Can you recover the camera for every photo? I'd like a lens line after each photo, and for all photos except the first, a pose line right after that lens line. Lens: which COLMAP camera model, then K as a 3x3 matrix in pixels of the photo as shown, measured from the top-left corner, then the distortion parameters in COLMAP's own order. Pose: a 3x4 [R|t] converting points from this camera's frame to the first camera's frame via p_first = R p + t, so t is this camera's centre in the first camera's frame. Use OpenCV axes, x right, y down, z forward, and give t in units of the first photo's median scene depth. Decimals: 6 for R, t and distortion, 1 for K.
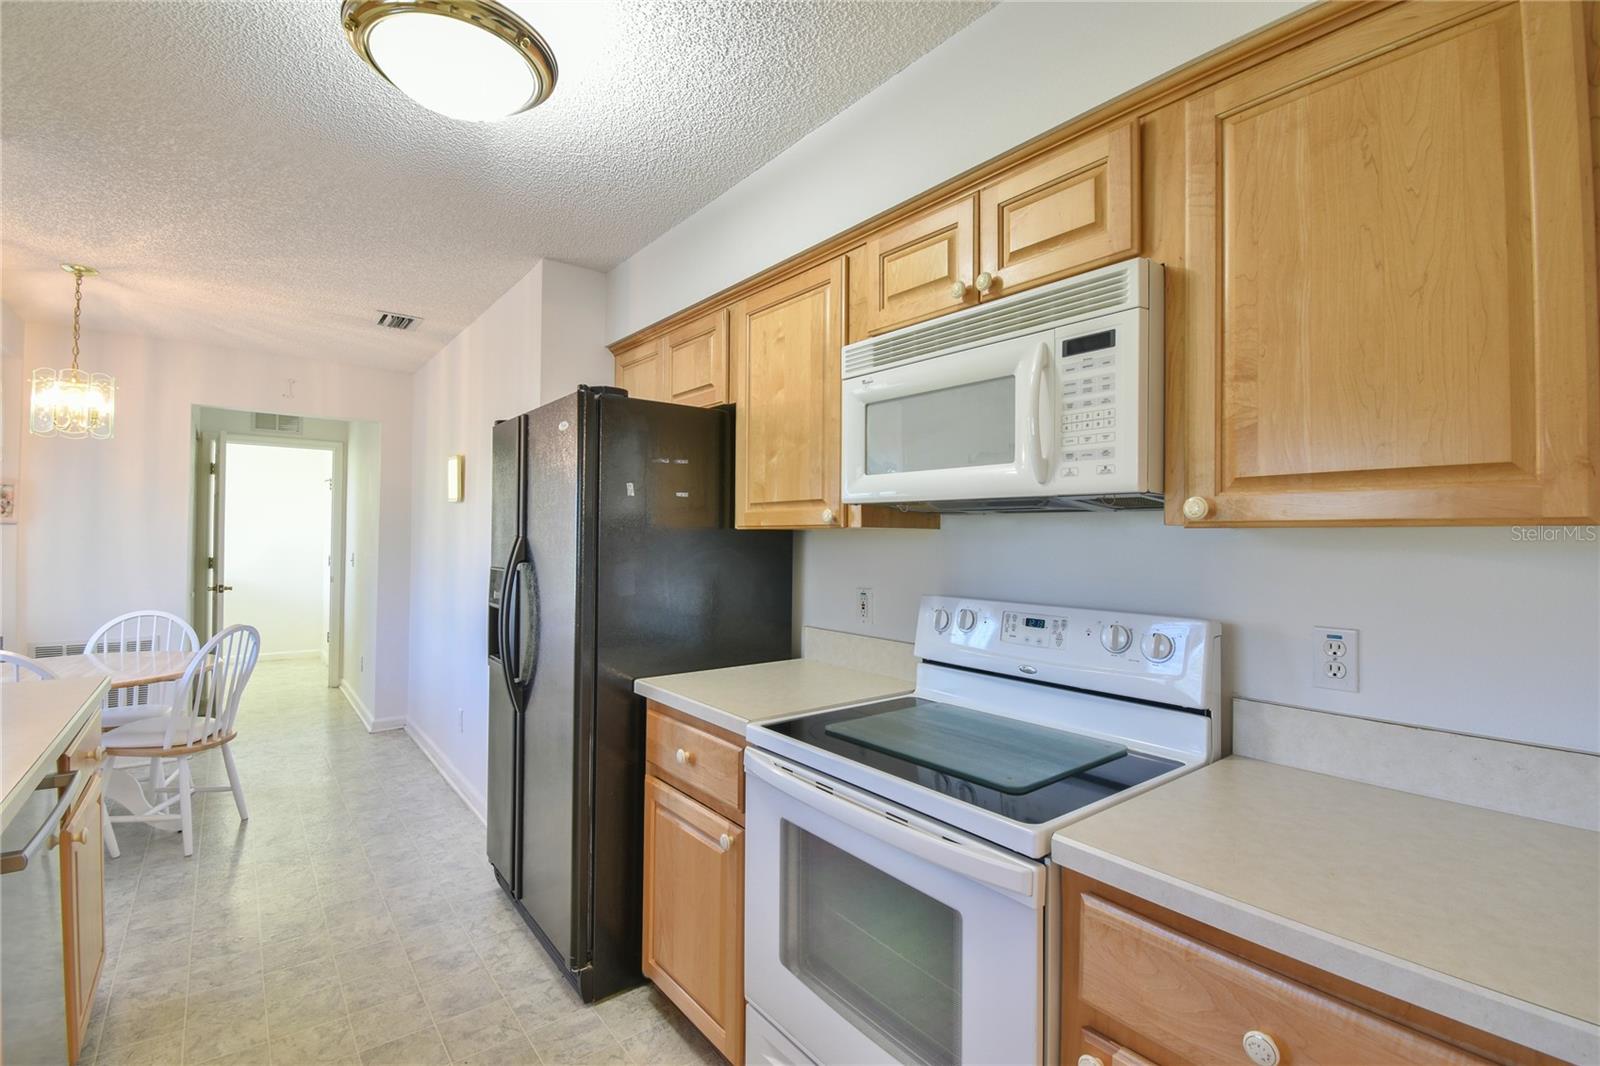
lens RADIAL K [[711.7, 0, 808.7], [0, 711.7, 534.7], [0, 0, 1]] dist [0.010899, -0.018634]
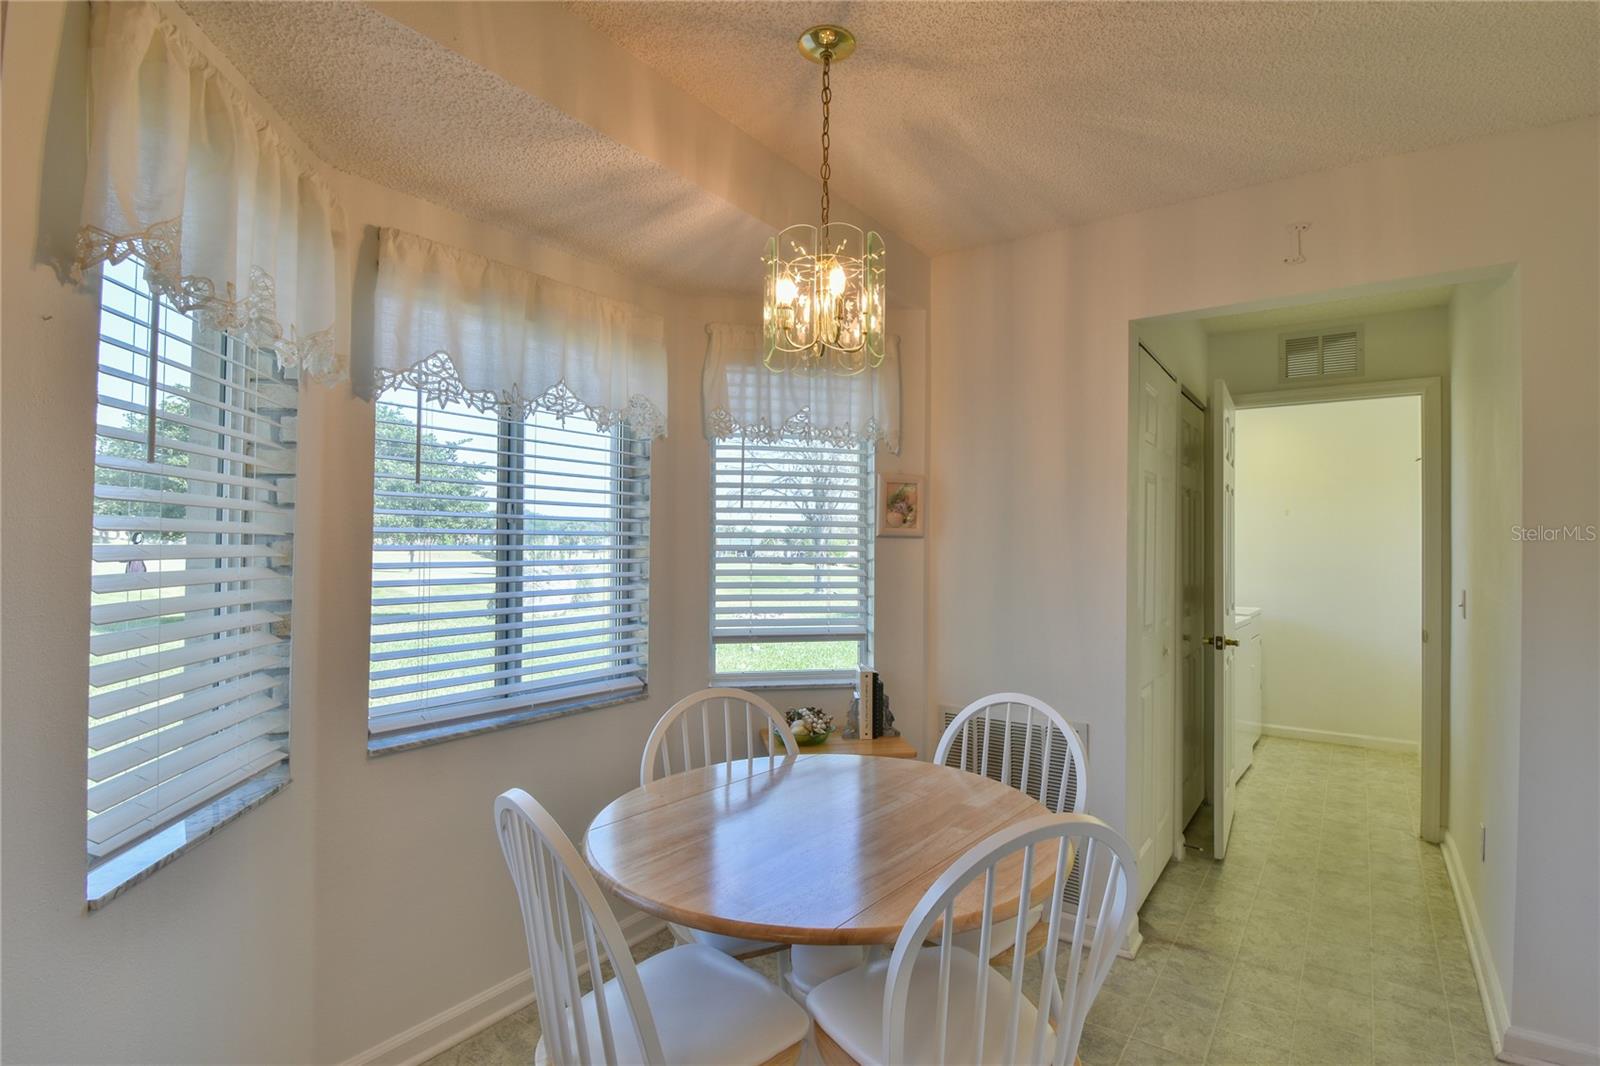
lens RADIAL K [[778.8, 0, 790.5], [0, 778.8, 523.8], [0, 0, 1]] dist [-0.013768, -0.003465]
pose [[0.256420, -0.027046, -0.966187, -0.677191], [-0.003336, 0.999578, -0.028866, -0.010302], [0.966560, 0.010625, 0.256221, 1.146760]]
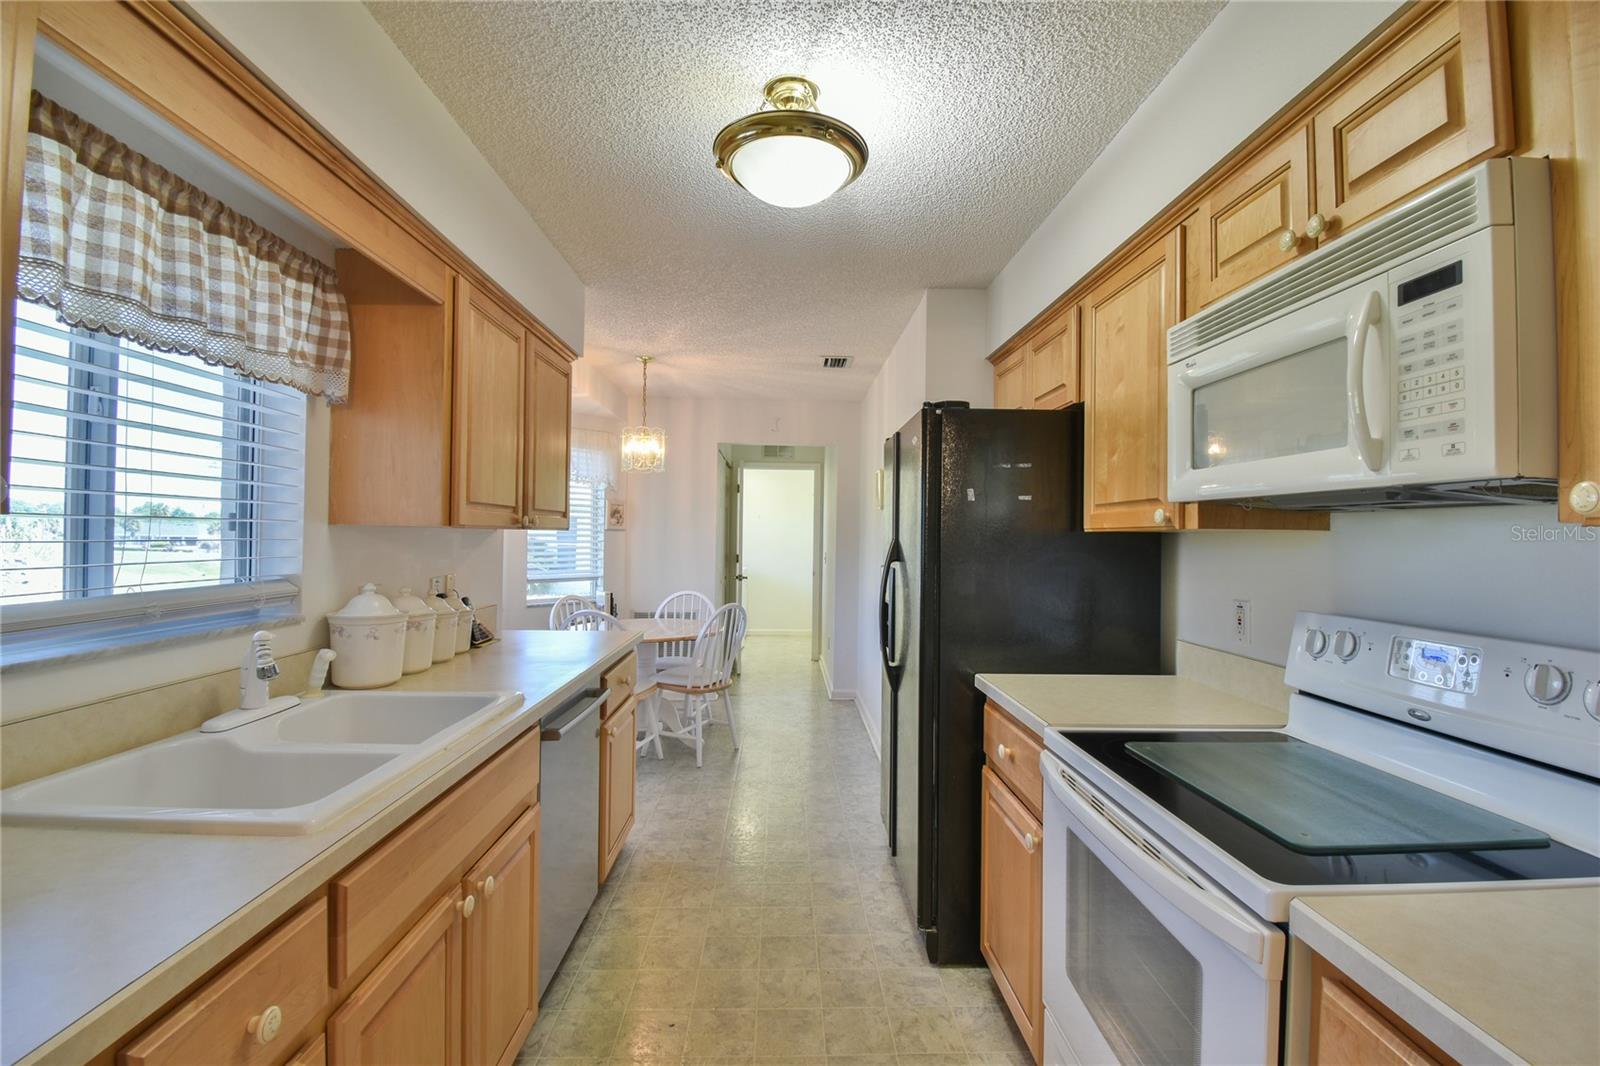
lens RADIAL K [[711.7, 0, 807.9], [0, 711.7, 535.4], [0, 0, 1]] dist [0.010899, -0.018634]
pose [[0.799805, -0.001476, -0.600257, 0.196856], [-0.000931, 0.999993, -0.003699, 0.001394], [0.600259, 0.003517, 0.799798, 0.001776]]
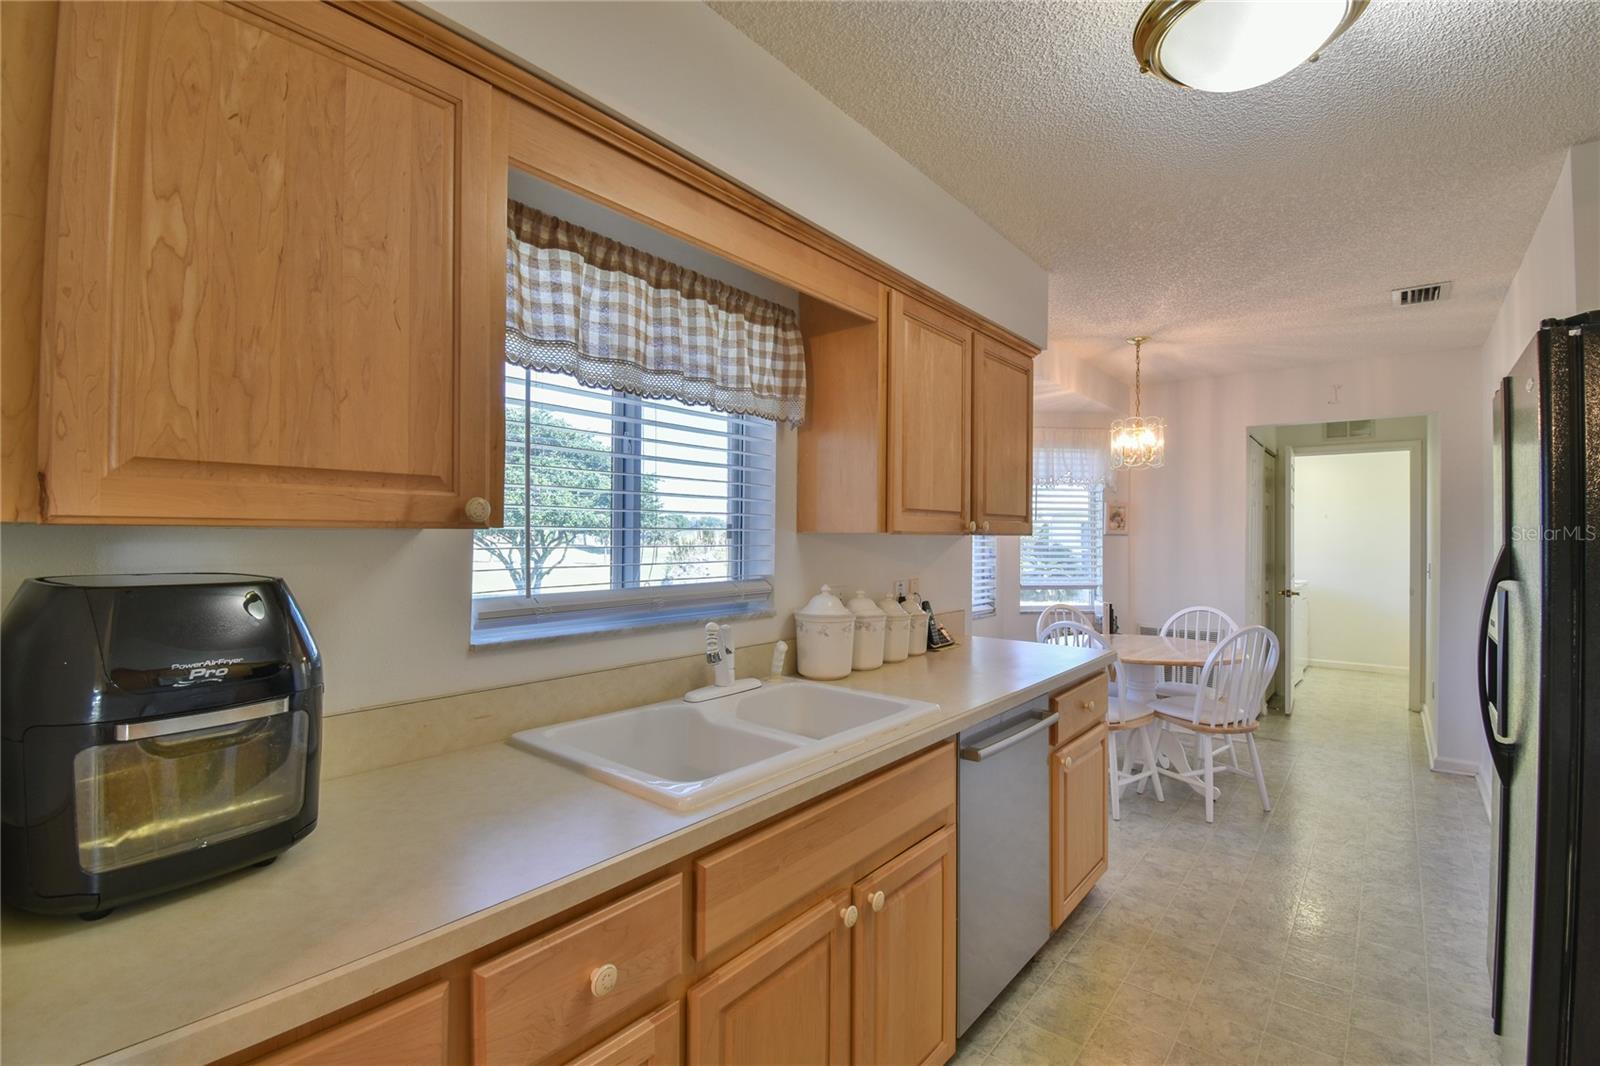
lens RADIAL K [[711.7, 0, 804.0], [0, 711.7, 532.9], [0, 0, 1]] dist [0.010899, -0.018634]
pose [[0.200698, -0.015251, -0.979534, 0.185190], [0.001172, 0.999882, -0.015327, 0.001242], [0.979652, 0.001928, 0.200693, 0.171829]]
